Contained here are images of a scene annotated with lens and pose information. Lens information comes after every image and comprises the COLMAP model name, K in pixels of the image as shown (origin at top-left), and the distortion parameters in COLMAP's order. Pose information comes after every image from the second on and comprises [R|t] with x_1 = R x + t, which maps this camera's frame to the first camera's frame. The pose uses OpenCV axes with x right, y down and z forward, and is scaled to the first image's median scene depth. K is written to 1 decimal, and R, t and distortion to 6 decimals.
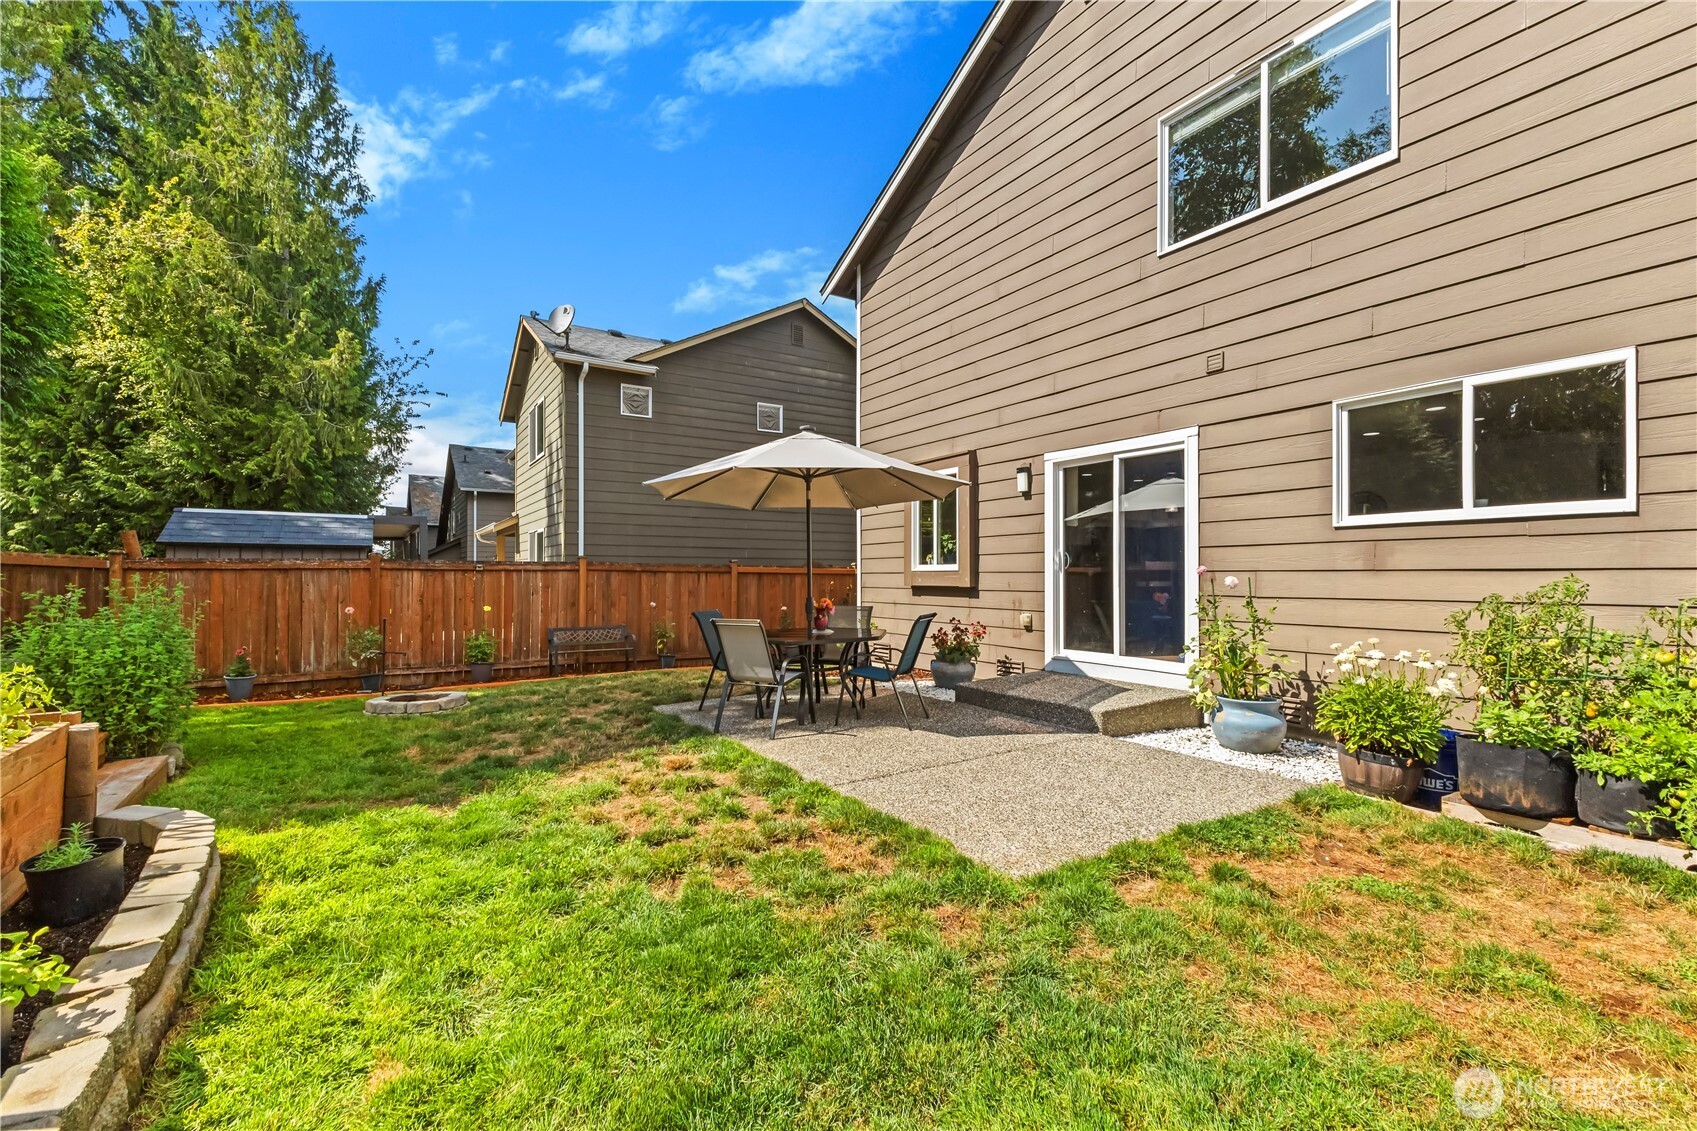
lens RADIAL K [[743.8, 0, 848.6], [0, 743.8, 572.3], [0, 0, 1]] dist [0.014022, -0.000115]
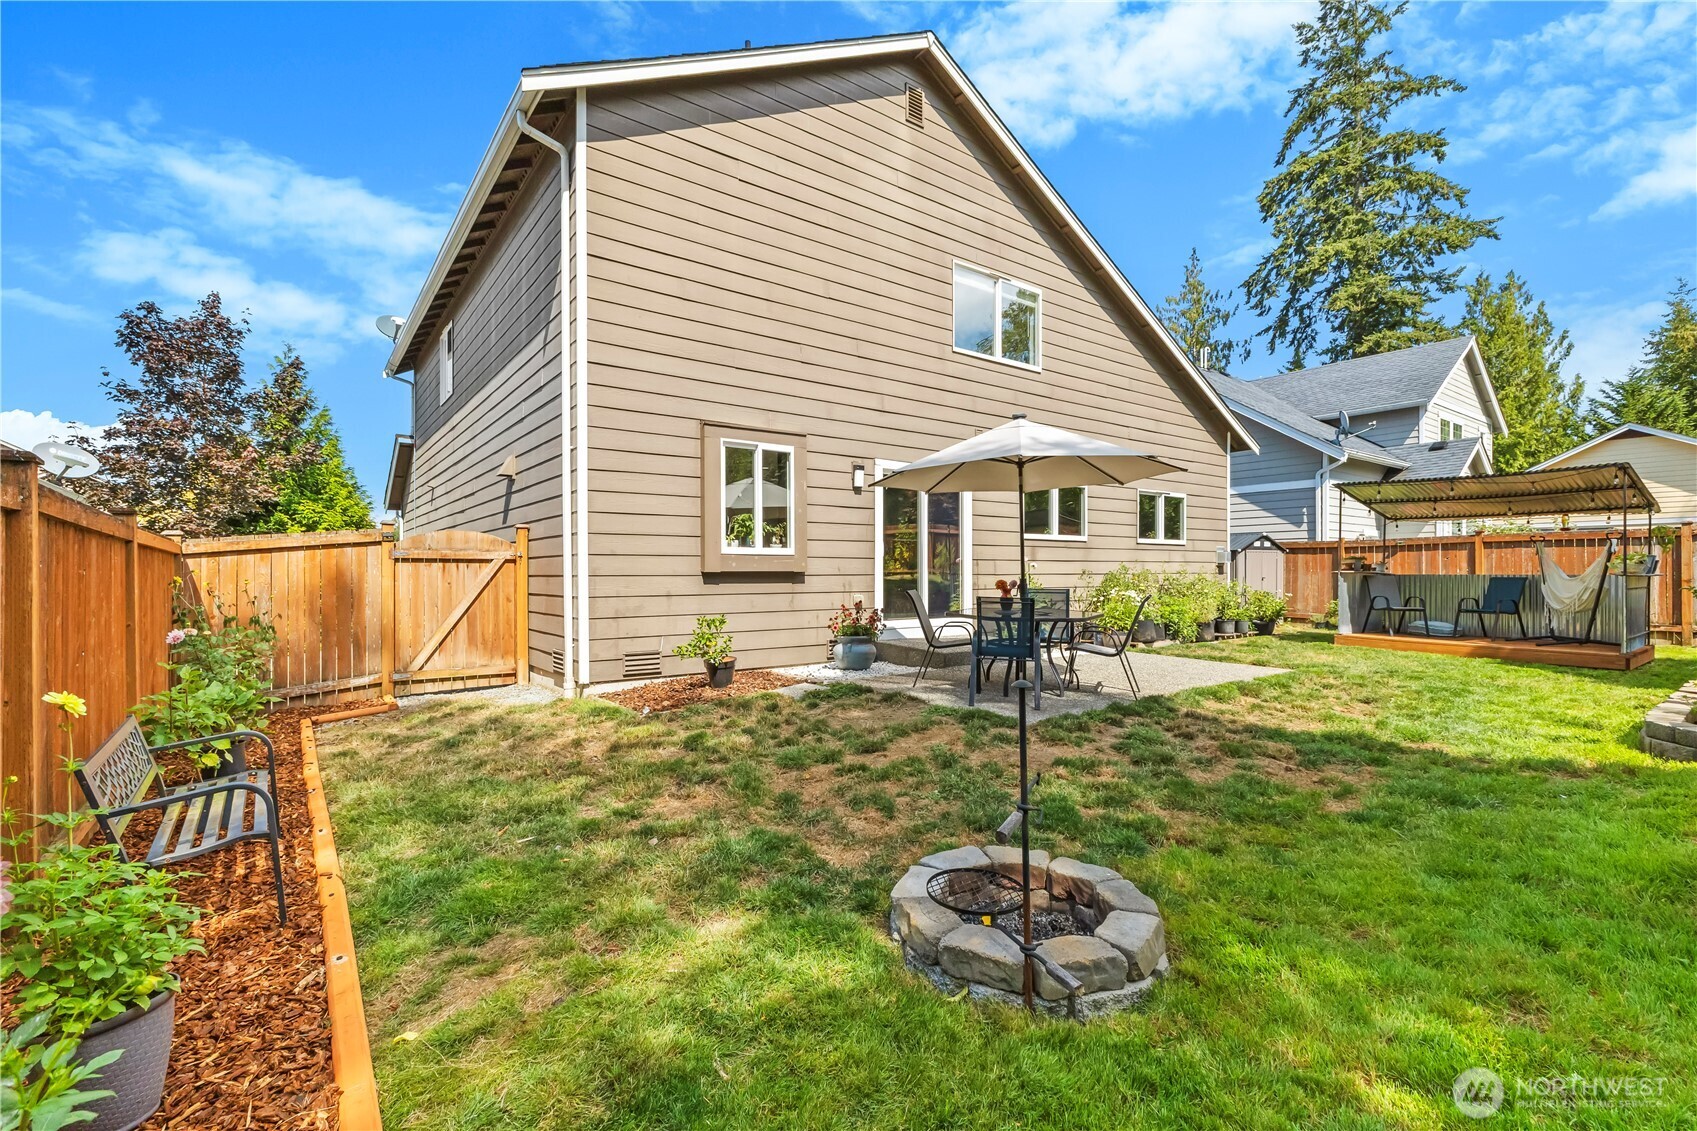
lens RADIAL K [[743.8, 0, 847.8], [0, 743.8, 571.1], [0, 0, 1]] dist [0.014022, -0.000115]
pose [[-0.076723, -0.003647, 0.997046, -0.833595], [-0.005650, 0.999979, 0.003223, 0.015321], [-0.997036, -0.005387, -0.076742, 1.028892]]
